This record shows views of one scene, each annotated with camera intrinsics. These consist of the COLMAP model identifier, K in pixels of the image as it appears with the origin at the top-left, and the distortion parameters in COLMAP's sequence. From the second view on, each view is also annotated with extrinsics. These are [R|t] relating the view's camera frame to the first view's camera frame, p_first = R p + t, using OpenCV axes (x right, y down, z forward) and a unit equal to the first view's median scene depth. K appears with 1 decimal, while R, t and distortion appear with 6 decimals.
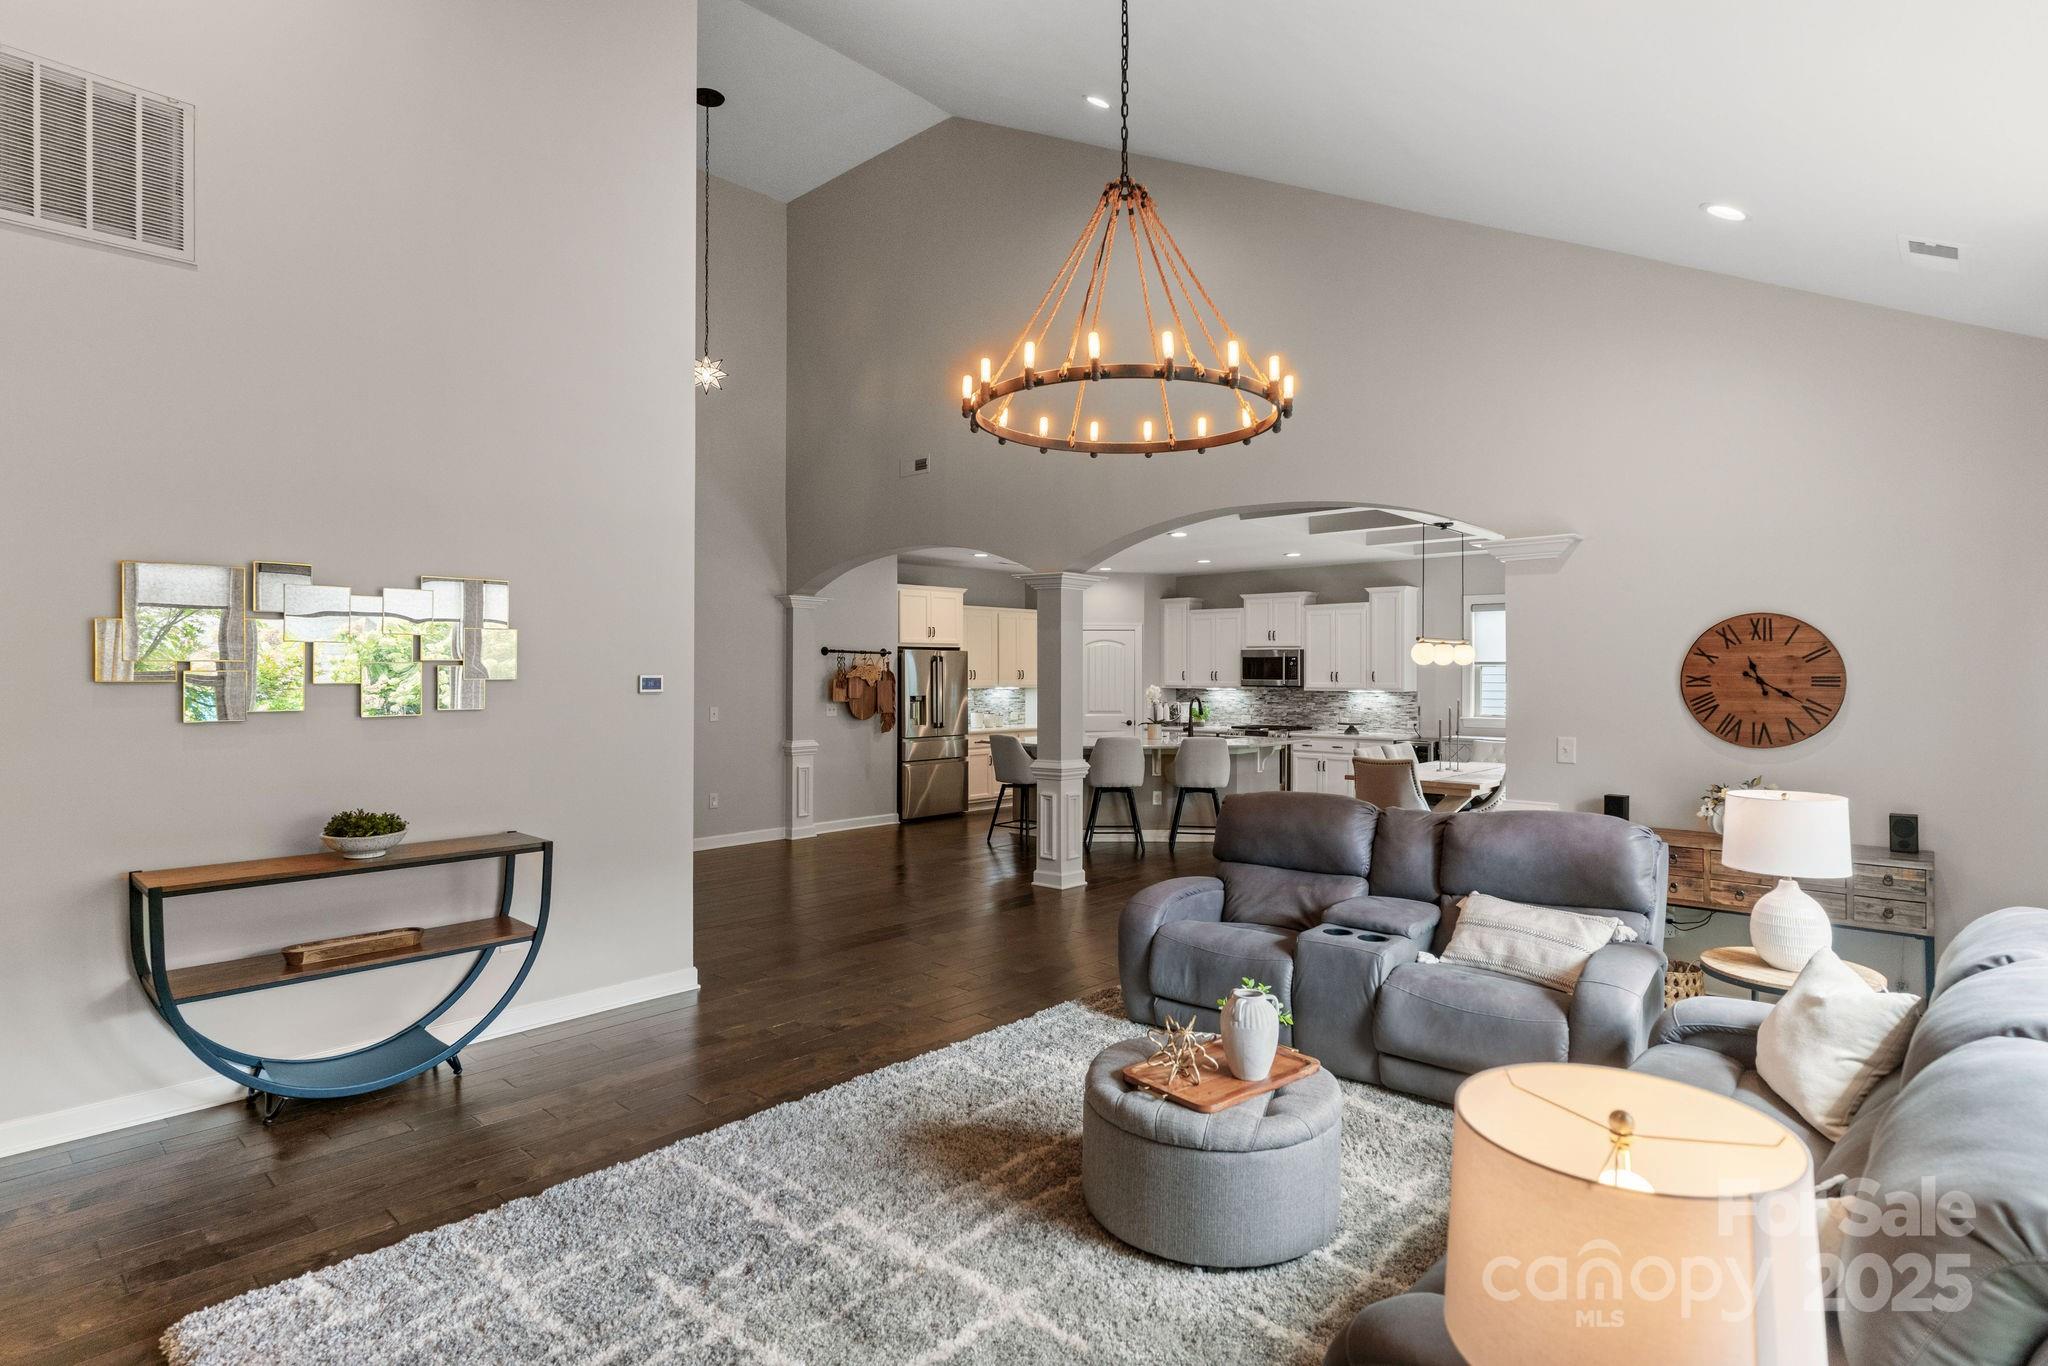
lens RADIAL K [[1047.5, 0, 1019.3], [0, 1047.5, 670.8], [0, 0, 1]] dist [-0.012135, 0.009643]
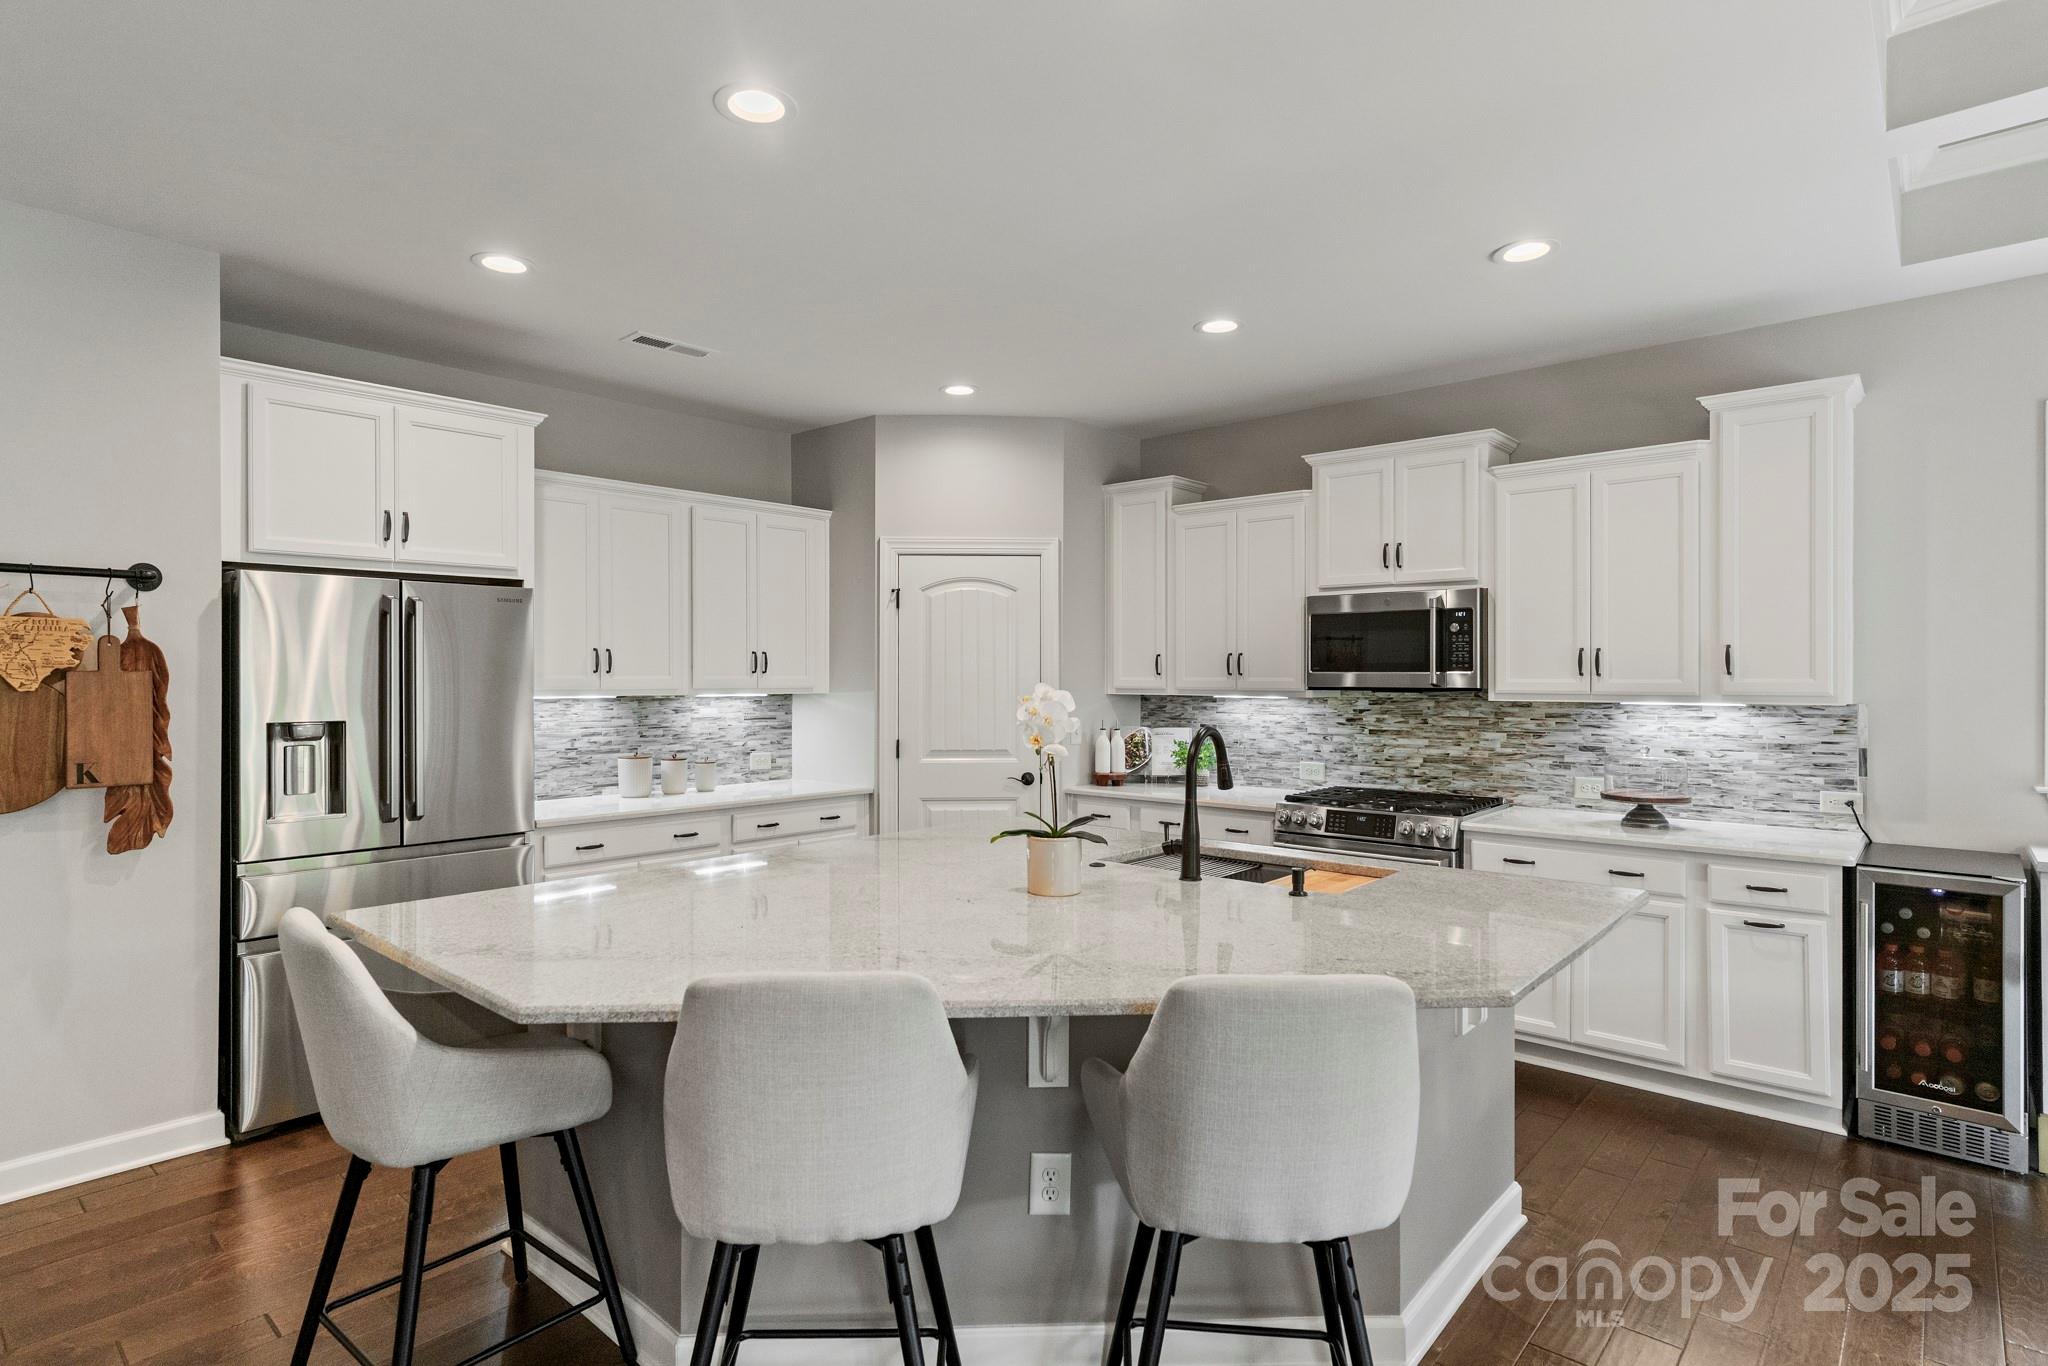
lens RADIAL K [[1047.5, 0, 1019.3], [0, 1047.5, 670.8], [0, 0, 1]] dist [-0.012135, 0.009643]
pose [[0.999587, -0.001280, 0.028695, 0.104753], [0.001404, 0.999990, -0.004299, 0.010308], [-0.028689, 0.004337, 0.999579, 0.685337]]
